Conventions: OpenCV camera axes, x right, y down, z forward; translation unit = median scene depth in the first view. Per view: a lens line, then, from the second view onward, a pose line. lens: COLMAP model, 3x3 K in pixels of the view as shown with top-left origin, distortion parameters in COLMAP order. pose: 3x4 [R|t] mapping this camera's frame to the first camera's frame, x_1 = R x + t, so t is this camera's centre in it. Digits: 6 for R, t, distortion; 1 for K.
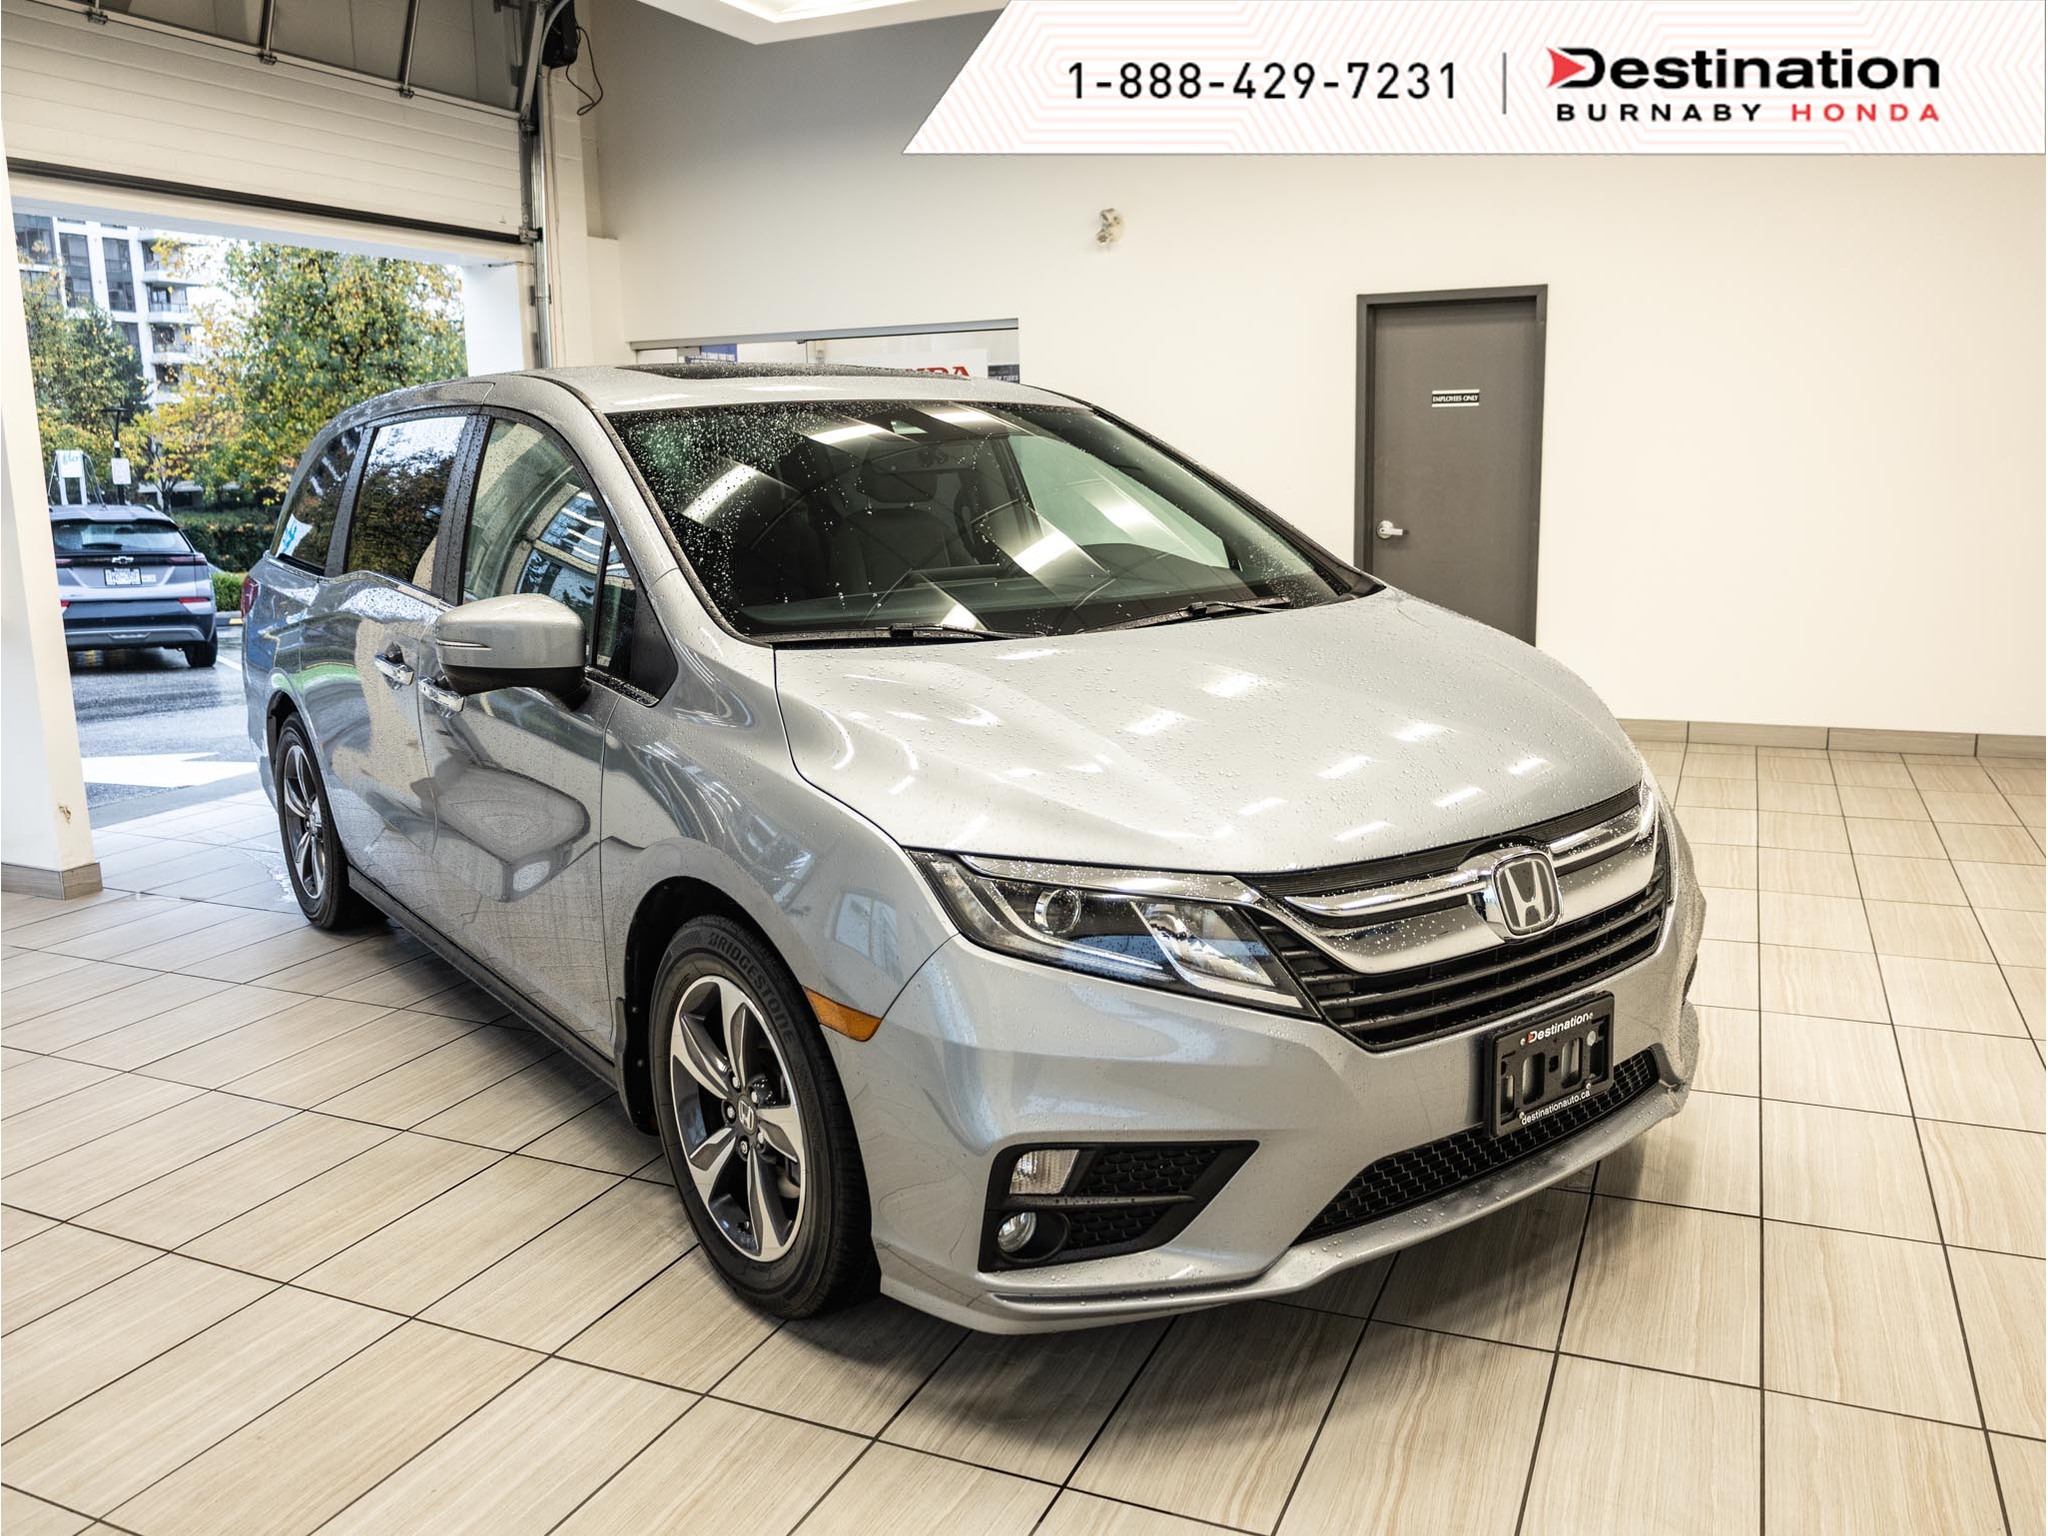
lens RADIAL K [[1604.4, 0, 1024.0], [0, 1604.4, 768.0], [0, 0, 1]] dist [-0.034998, -0.003906]
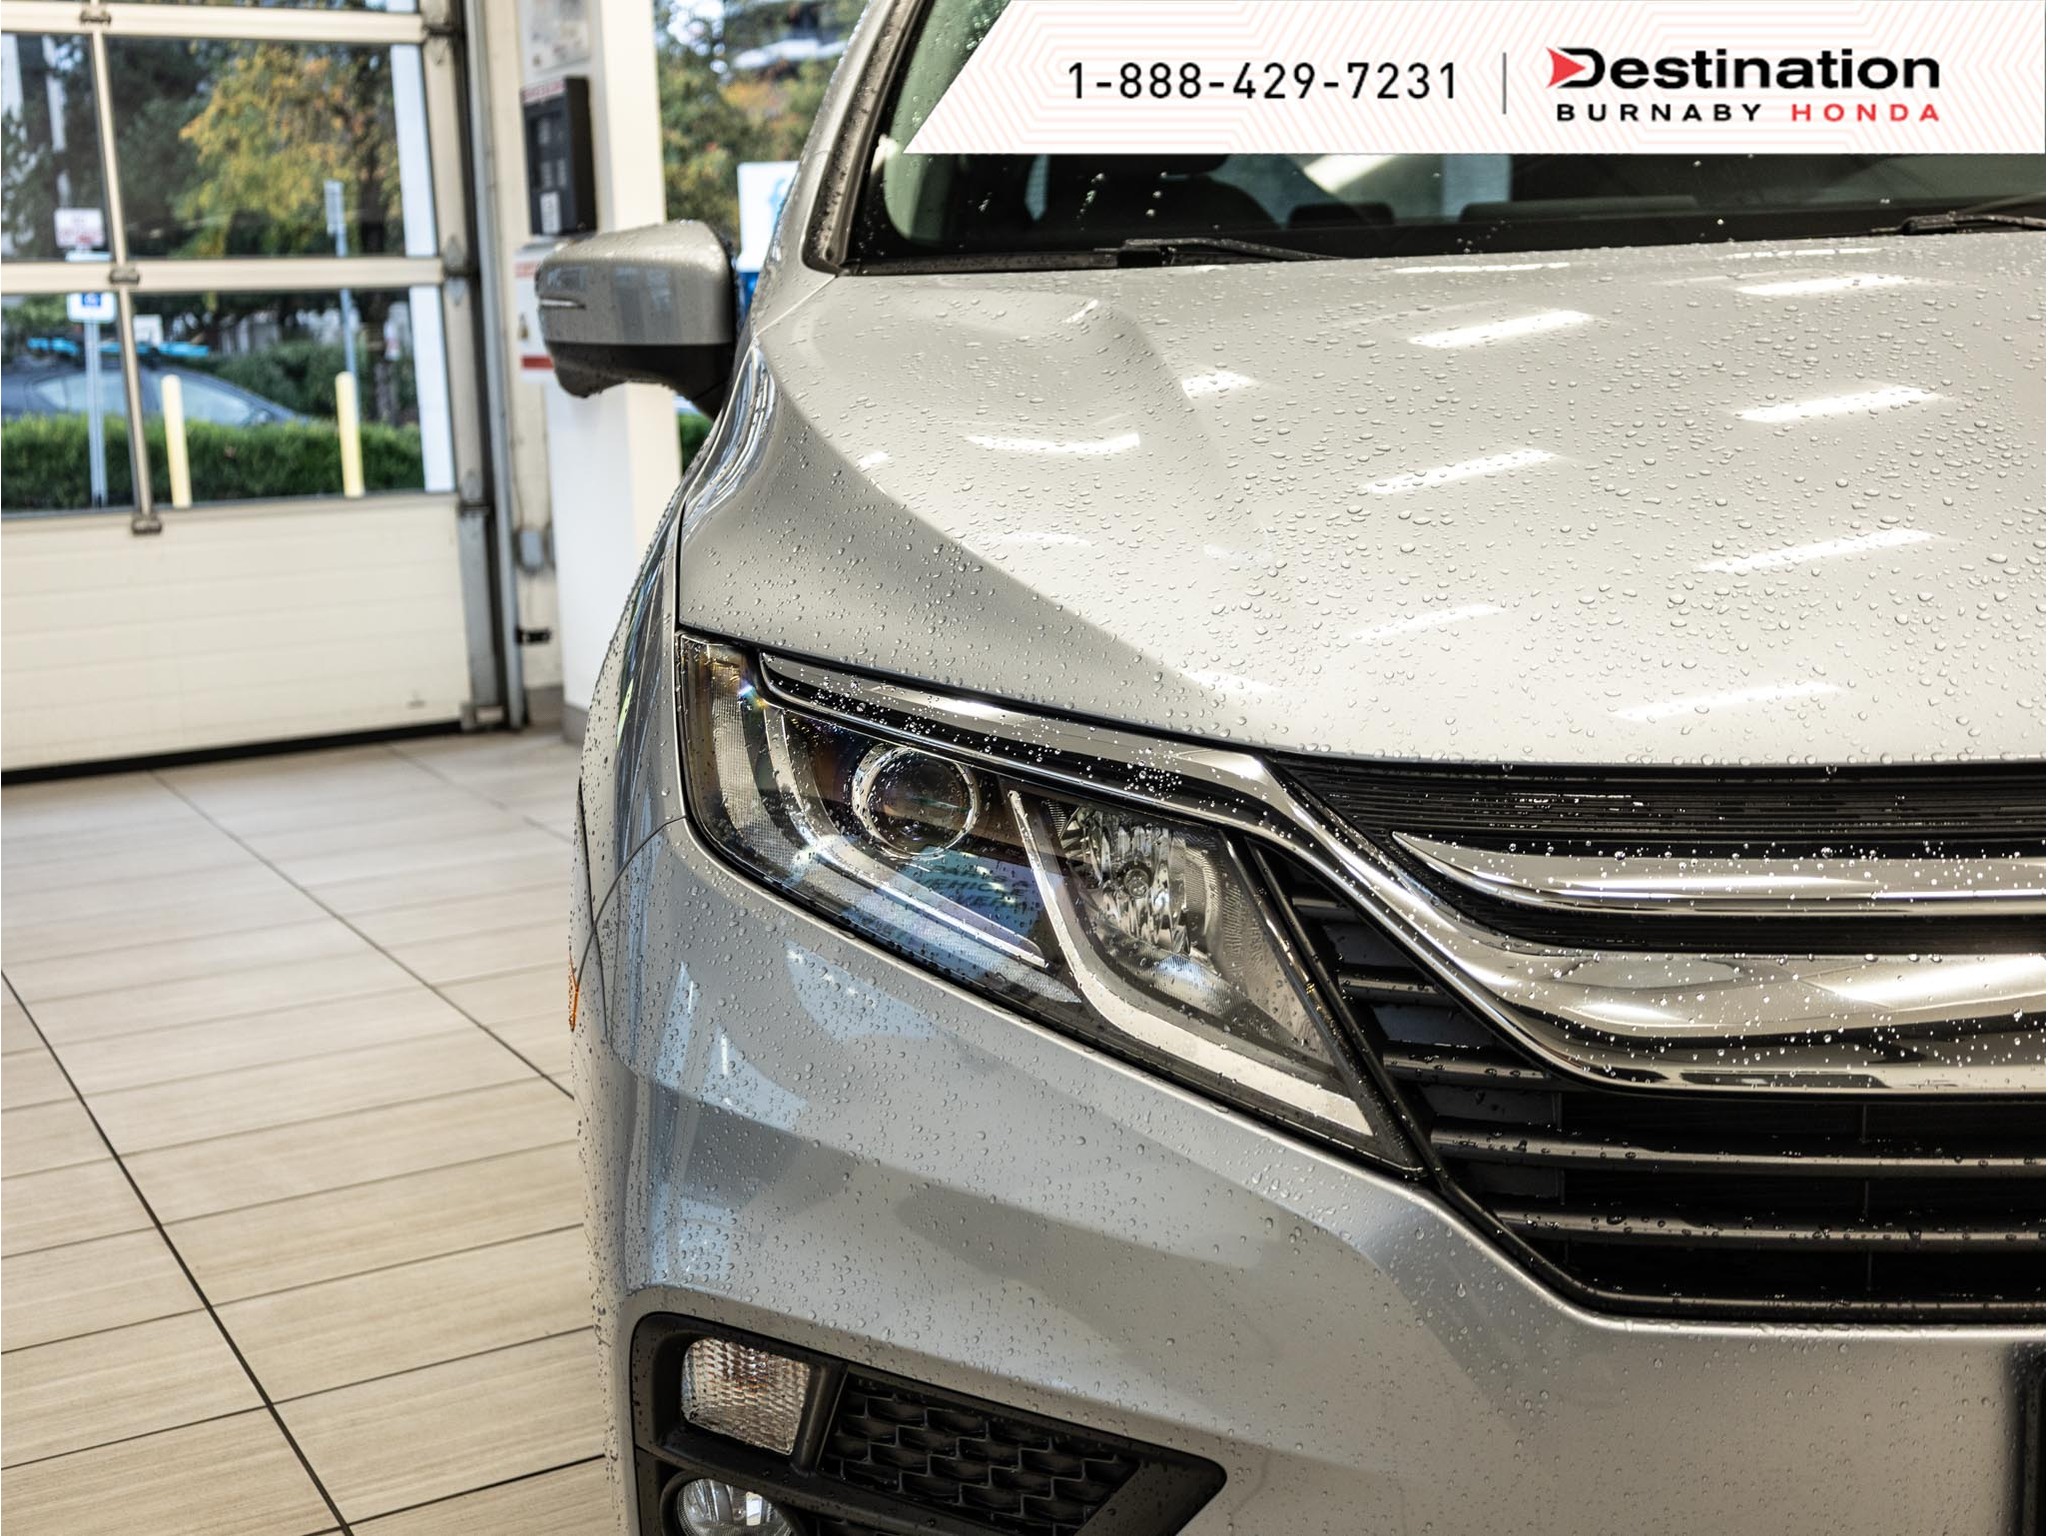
lens RADIAL K [[2400.0, 0, 1024.0], [0, 2400.0, 768.0], [0, 0, 1]] dist [0.025566, -0.025332]
pose [[0.802868, 0.102789, -0.587229, 0.380615], [-0.099442, 0.994314, 0.038087, 0.049718], [0.587805, 0.027817, 0.808524, 0.468121]]
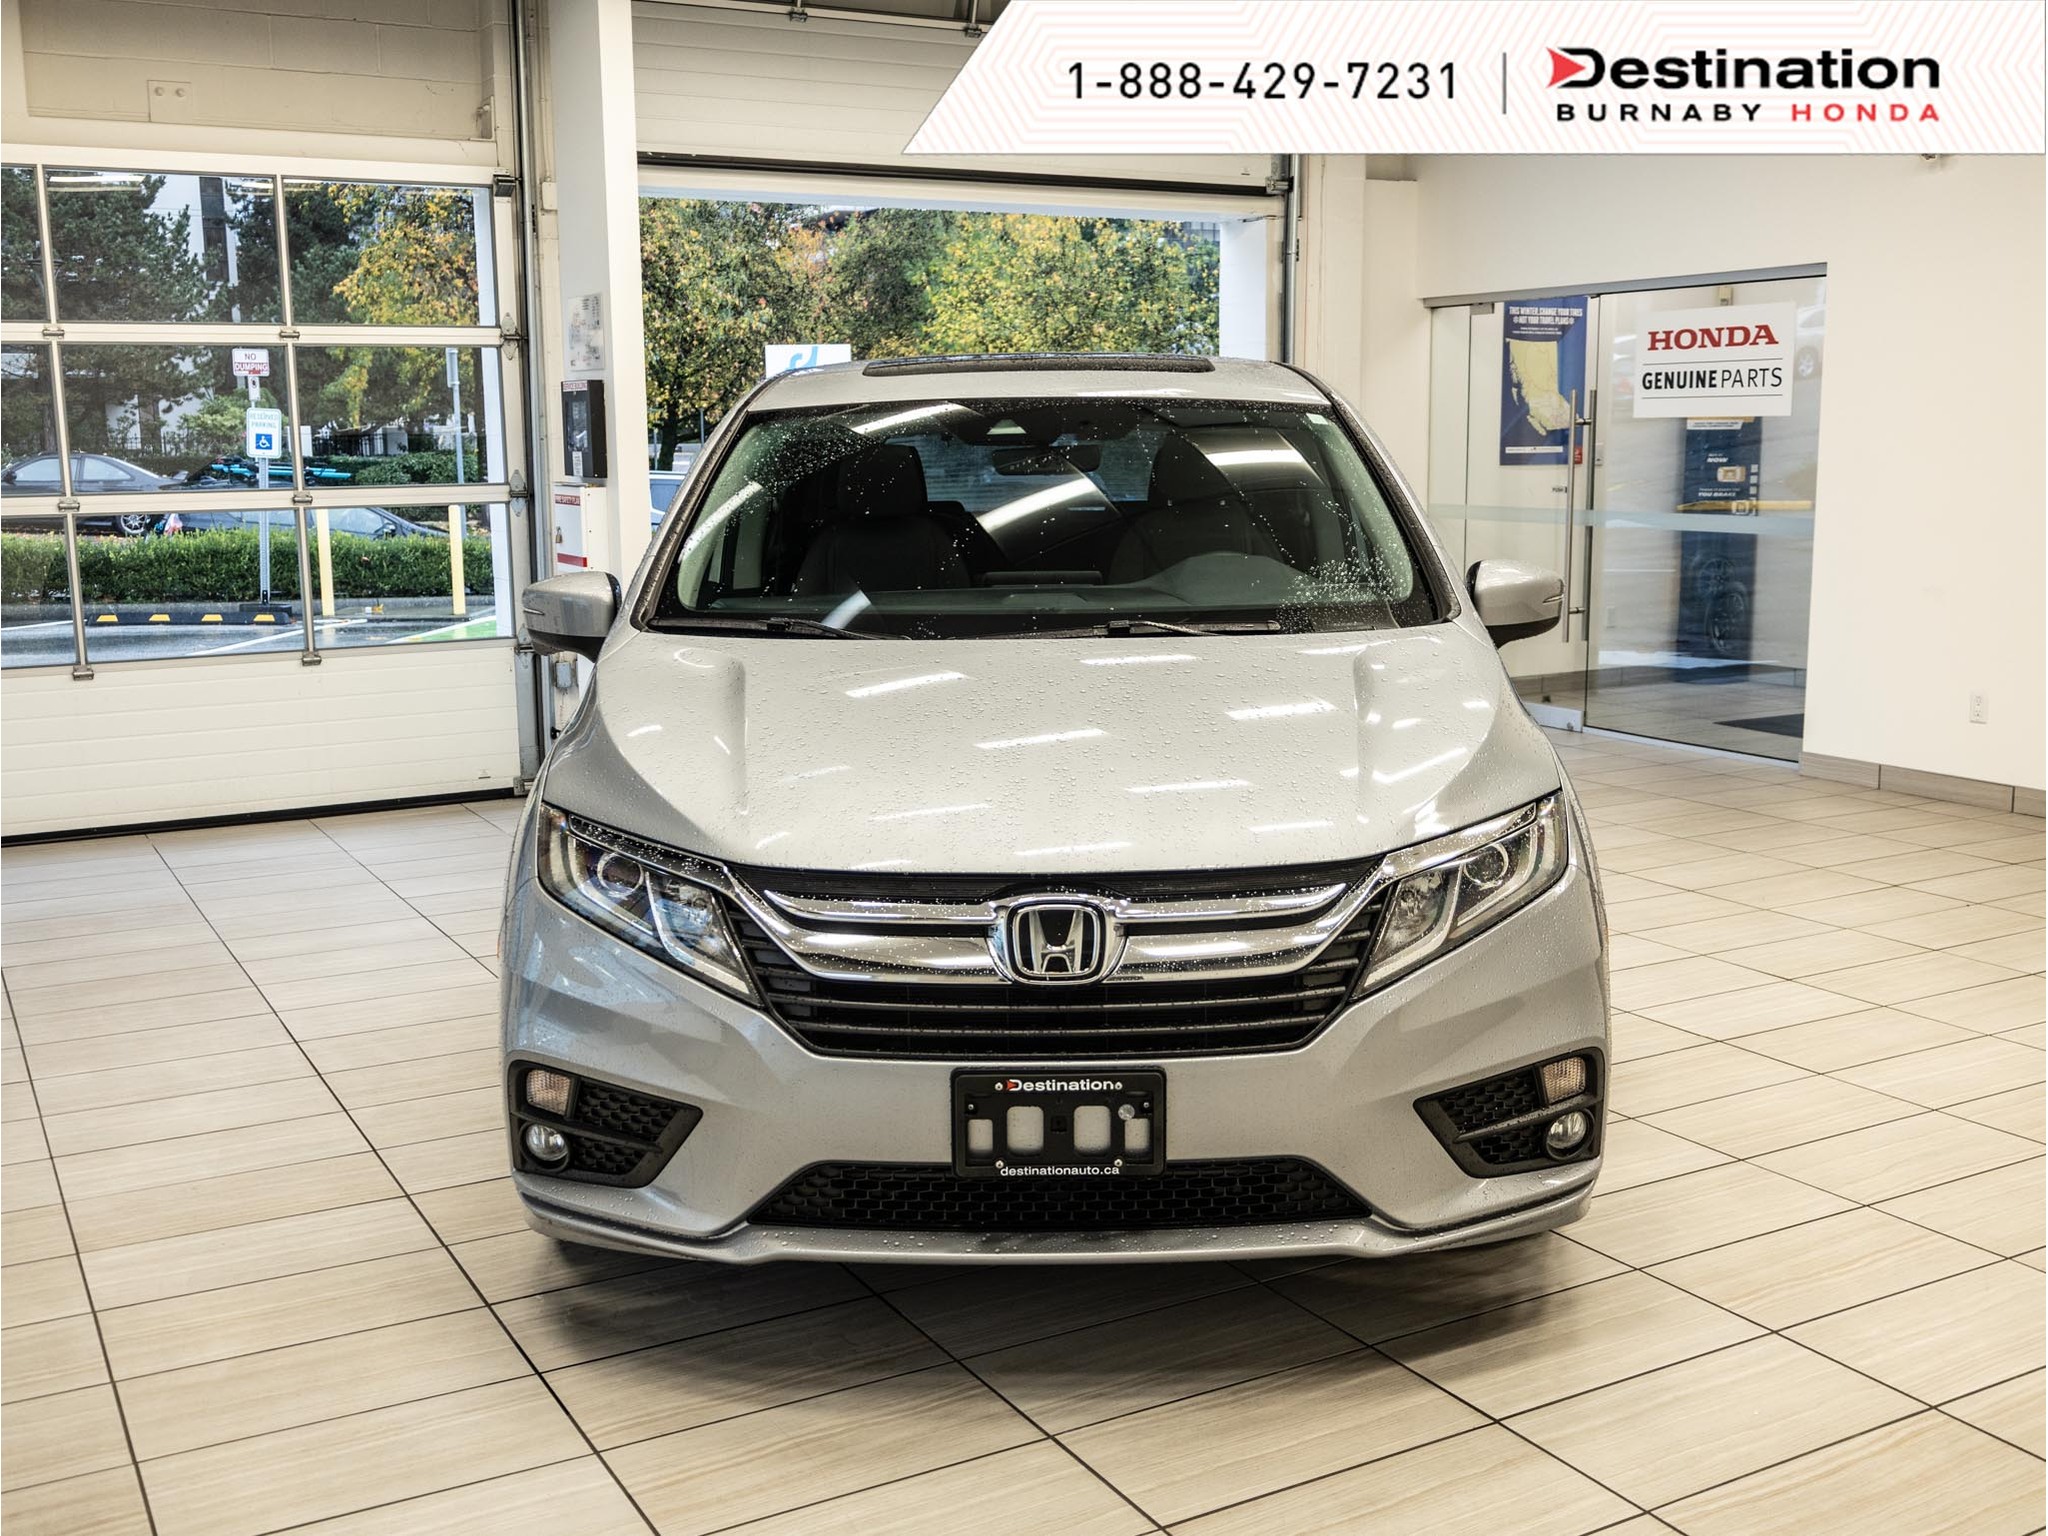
lens RADIAL K [[2046.4, 0, 1024.0], [0, 2046.4, 768.0], [0, 0, 1]] dist [-0.007135, 0.011541]
pose [[0.798391, 0.109177, -0.592160, 1.008110], [-0.121046, 0.992450, 0.019776, -0.044013], [0.589848, 0.055889, 0.805578, 0.003402]]
